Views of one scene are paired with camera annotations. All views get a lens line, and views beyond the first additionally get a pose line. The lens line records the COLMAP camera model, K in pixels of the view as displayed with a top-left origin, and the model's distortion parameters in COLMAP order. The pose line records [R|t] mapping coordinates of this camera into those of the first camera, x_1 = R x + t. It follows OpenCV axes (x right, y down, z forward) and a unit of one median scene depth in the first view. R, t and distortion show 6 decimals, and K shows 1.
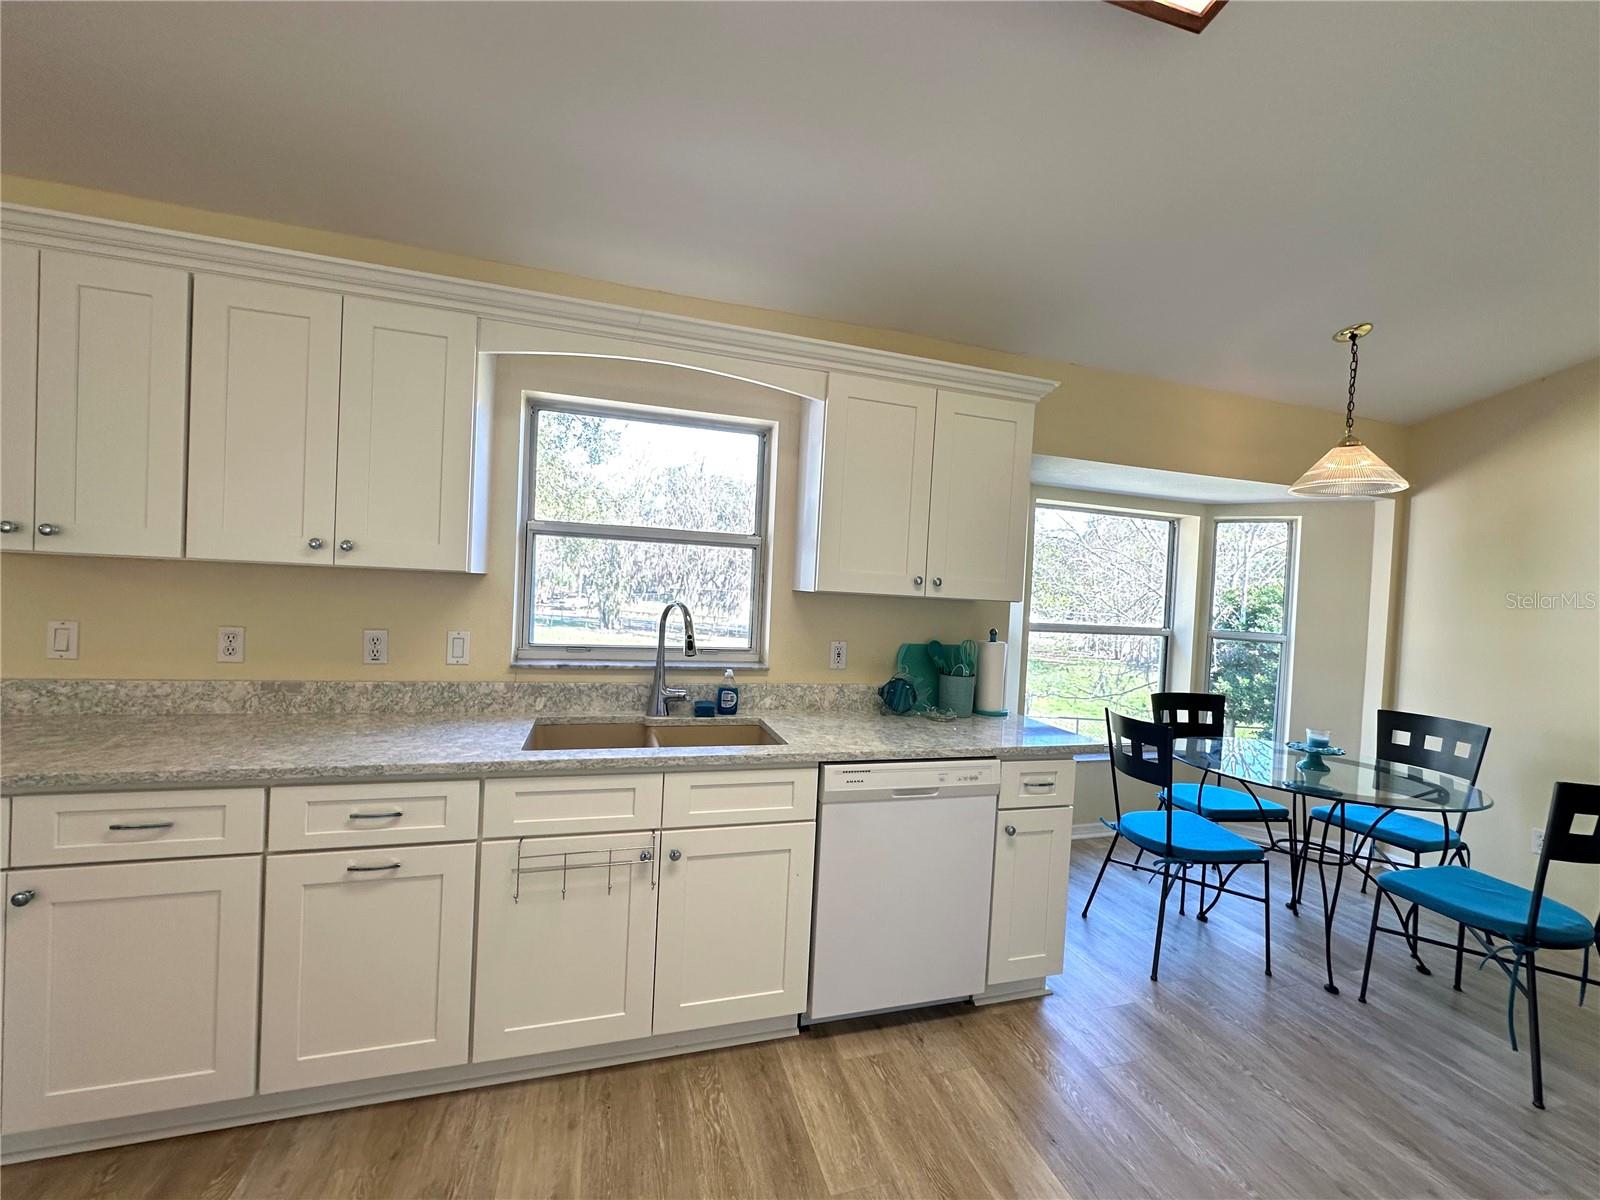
lens RADIAL K [[636.8, 0, 816.9], [0, 636.8, 604.4], [0, 0, 1]] dist [-0.000401, 0.001147]
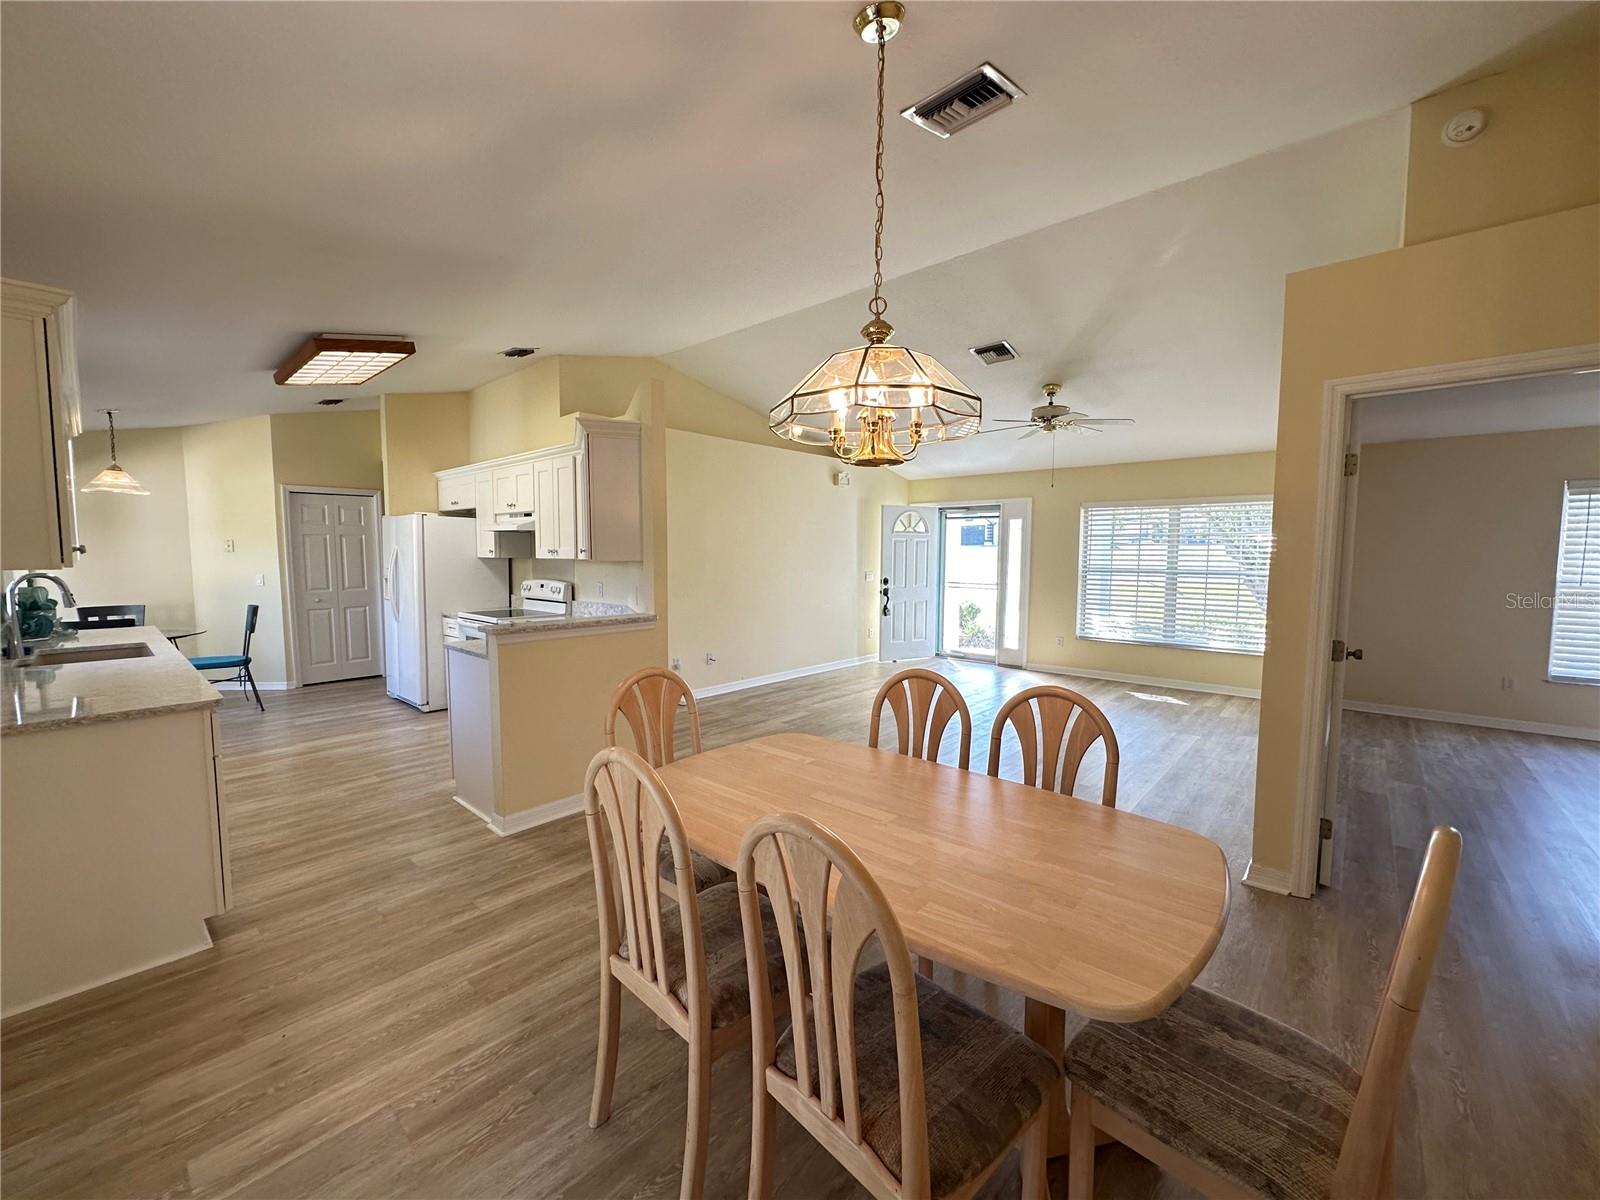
lens RADIAL K [[636.8, 0, 802.0], [0, 636.8, 602.2], [0, 0, 1]] dist [-0.000401, 0.001147]
pose [[-0.518661, -0.119737, 0.846554, -2.488017], [-0.005427, 0.990586, 0.136784, -0.157888], [-0.854963, 0.066351, -0.514428, 0.275457]]
